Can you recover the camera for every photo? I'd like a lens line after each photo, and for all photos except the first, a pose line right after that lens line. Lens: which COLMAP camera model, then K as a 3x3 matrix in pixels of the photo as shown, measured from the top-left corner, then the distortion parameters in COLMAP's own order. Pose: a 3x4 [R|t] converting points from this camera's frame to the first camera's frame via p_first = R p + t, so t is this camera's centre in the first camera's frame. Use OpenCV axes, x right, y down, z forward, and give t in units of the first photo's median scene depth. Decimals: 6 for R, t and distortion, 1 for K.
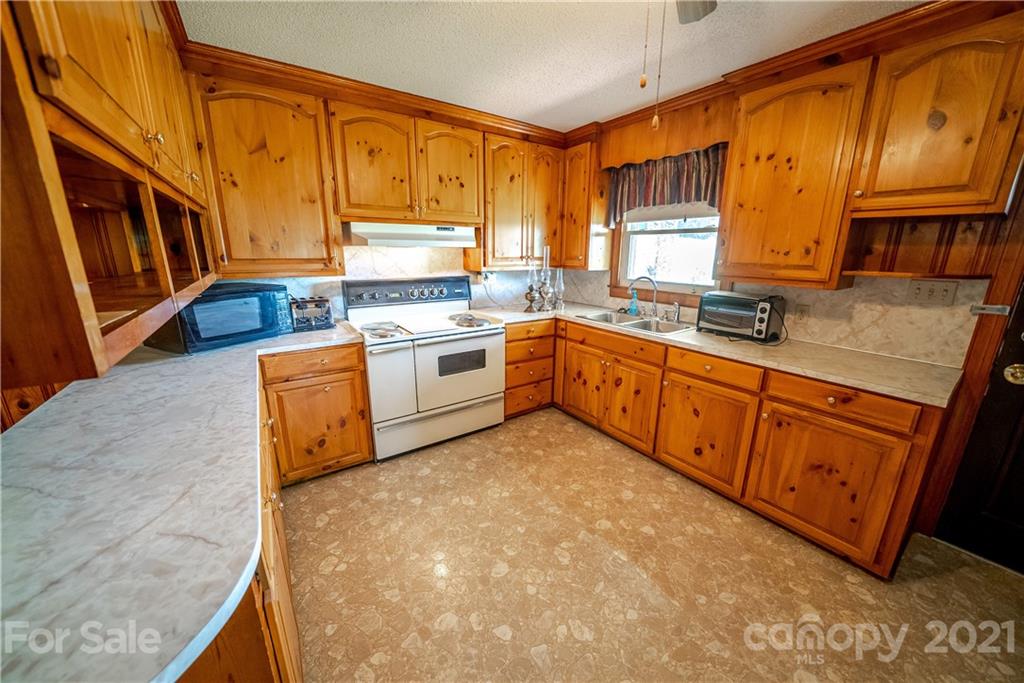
lens RADIAL K [[358.8, 0, 513.2], [0, 358.8, 342.3], [0, 0, 1]] dist [-0.021035, 0.000045]
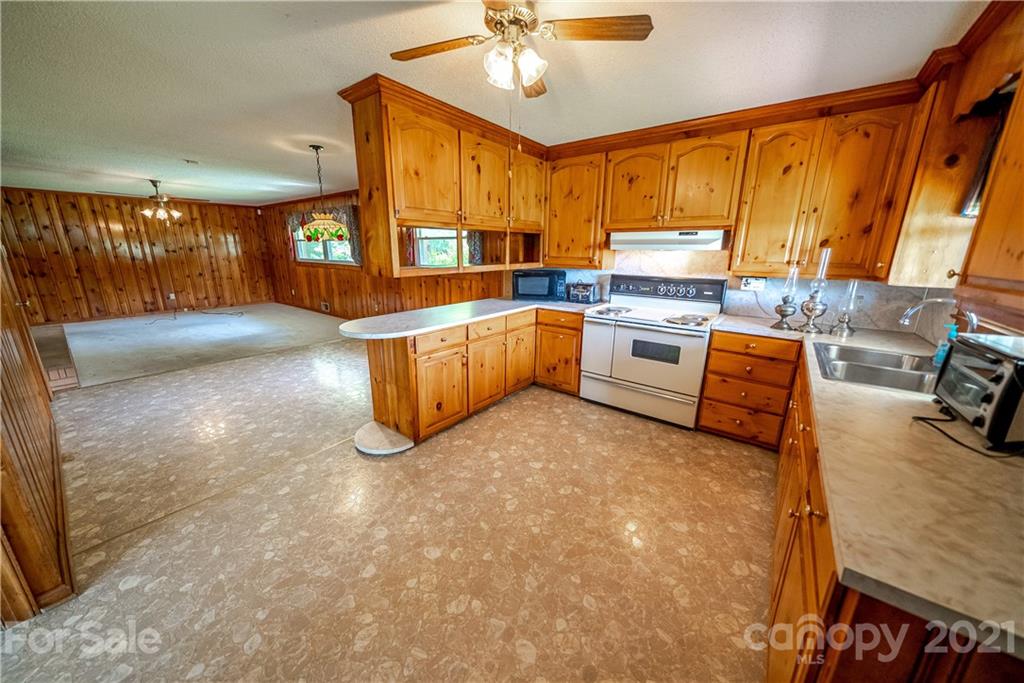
lens RADIAL K [[352.7, 0, 512.0], [0, 352.7, 341.5], [0, 0, 1]] dist [-0.003287, -0.000073]
pose [[0.302105, 0.232648, -0.924450, 0.783157], [-0.244790, 0.956177, 0.160636, -0.045379], [0.921309, 0.177767, 0.345816, 0.203363]]
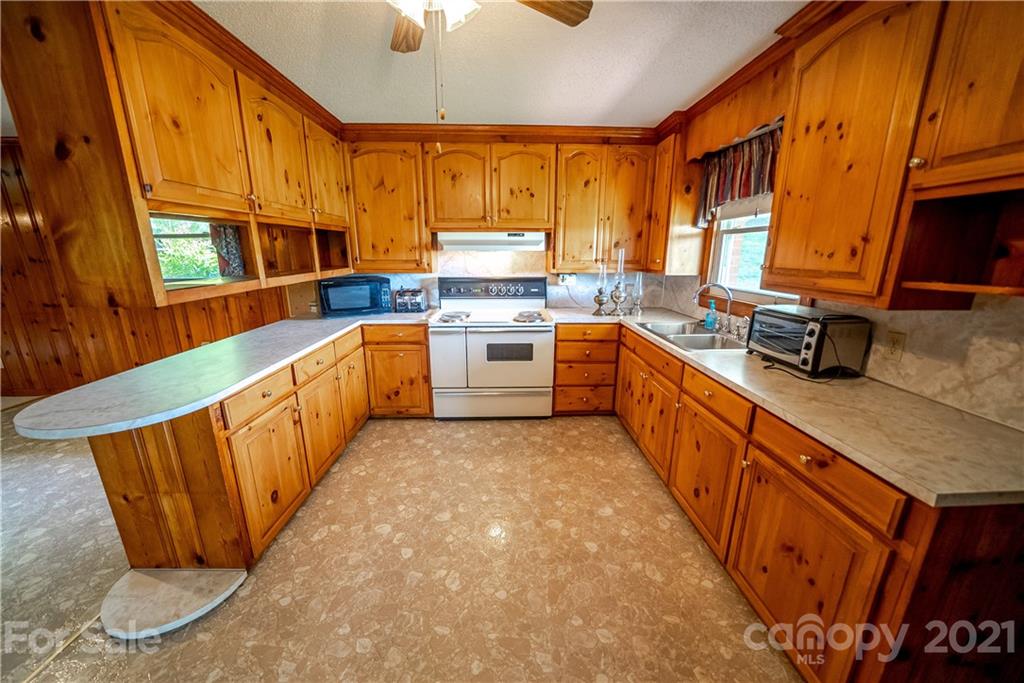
lens RADIAL K [[358.8, 0, 513.2], [0, 358.8, 342.3], [0, 0, 1]] dist [-0.021035, 0.000045]
pose [[0.839967, 0.124948, -0.528056, 0.485848], [-0.129211, 0.991193, 0.029001, -0.010252], [0.527029, 0.043871, 0.848714, 0.045506]]
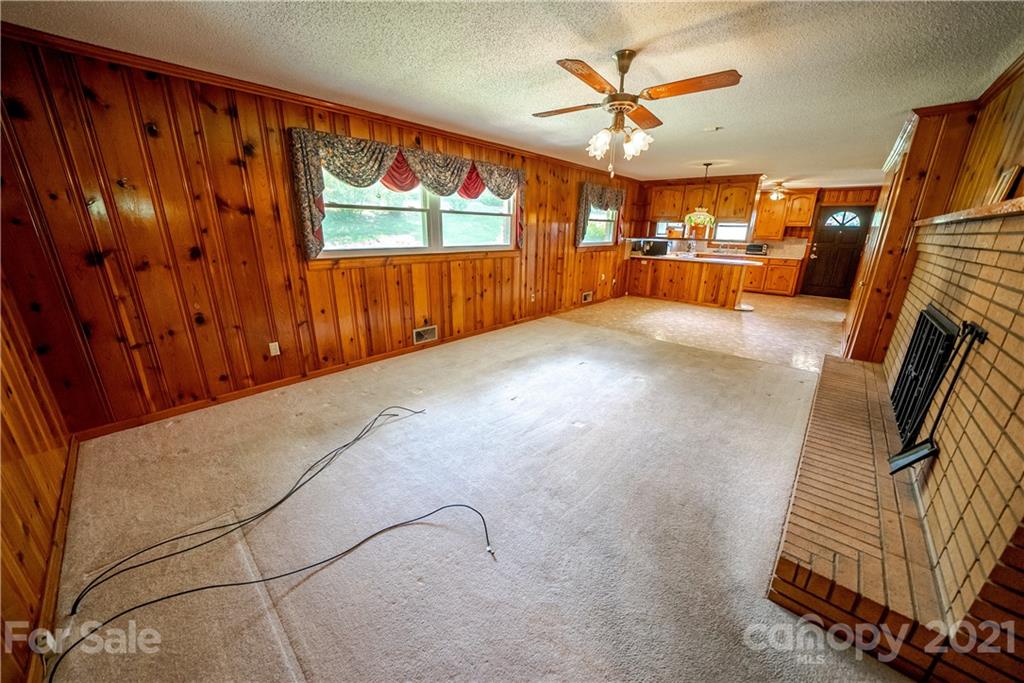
lens RADIAL K [[358.8, 0, 513.2], [0, 358.8, 342.3], [0, 0, 1]] dist [-0.021035, 0.000045]
pose [[0.975187, -0.062228, 0.212457, -2.650658], [0.049911, 0.996774, 0.062858, 0.519932], [-0.215683, -0.050694, 0.975147, -2.093656]]
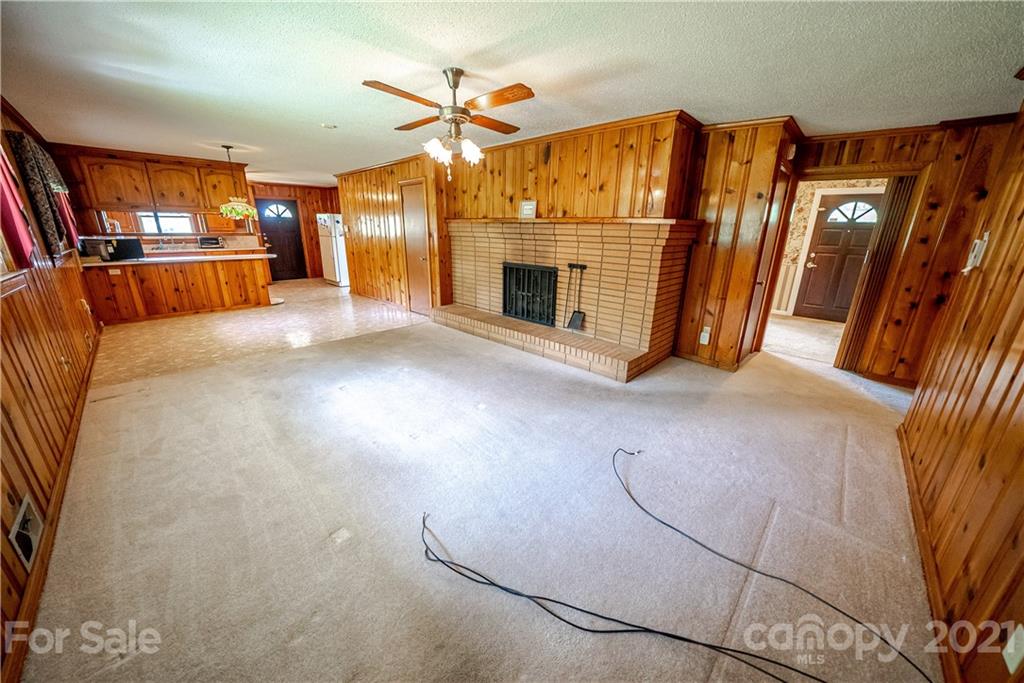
lens RADIAL K [[358.8, 0, 513.2], [0, 358.8, 342.3], [0, 0, 1]] dist [-0.021035, 0.000045]
pose [[-0.199392, -0.308521, 0.930085, -3.311346], [0.224691, 0.909461, 0.349849, 0.257491], [-0.953812, 0.278739, -0.112018, -1.118481]]
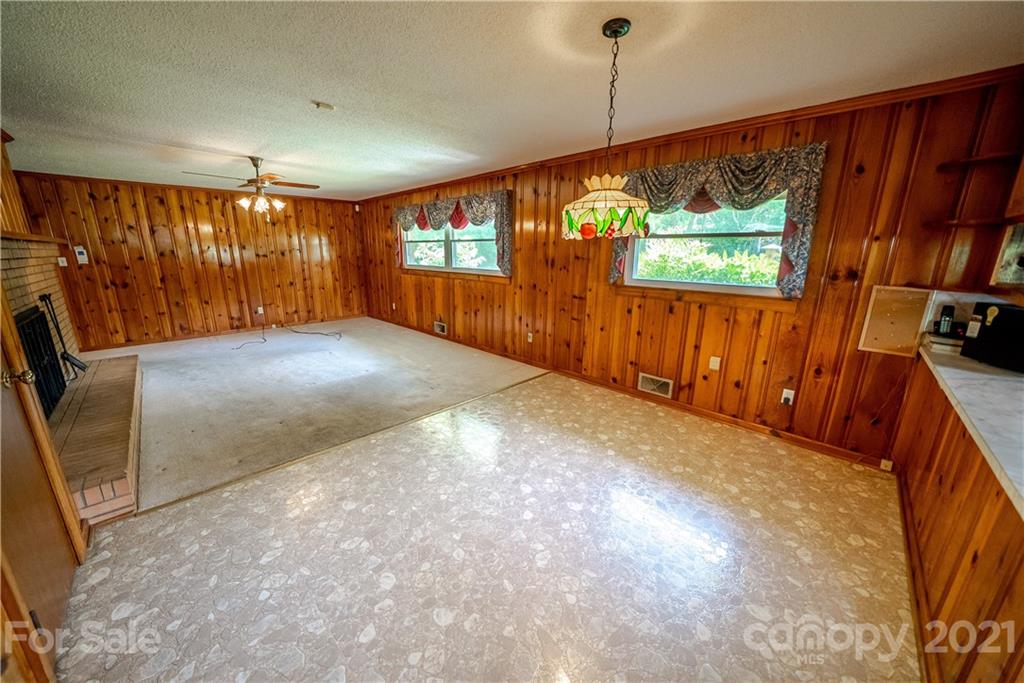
lens RADIAL K [[358.8, 0, 513.2], [0, 358.8, 342.3], [0, 0, 1]] dist [-0.021035, 0.000045]
pose [[0.182194, 0.230623, -0.955834, -0.254190], [-0.255120, 0.949900, 0.180563, 0.096074], [0.949589, 0.210955, 0.231903, -0.375207]]
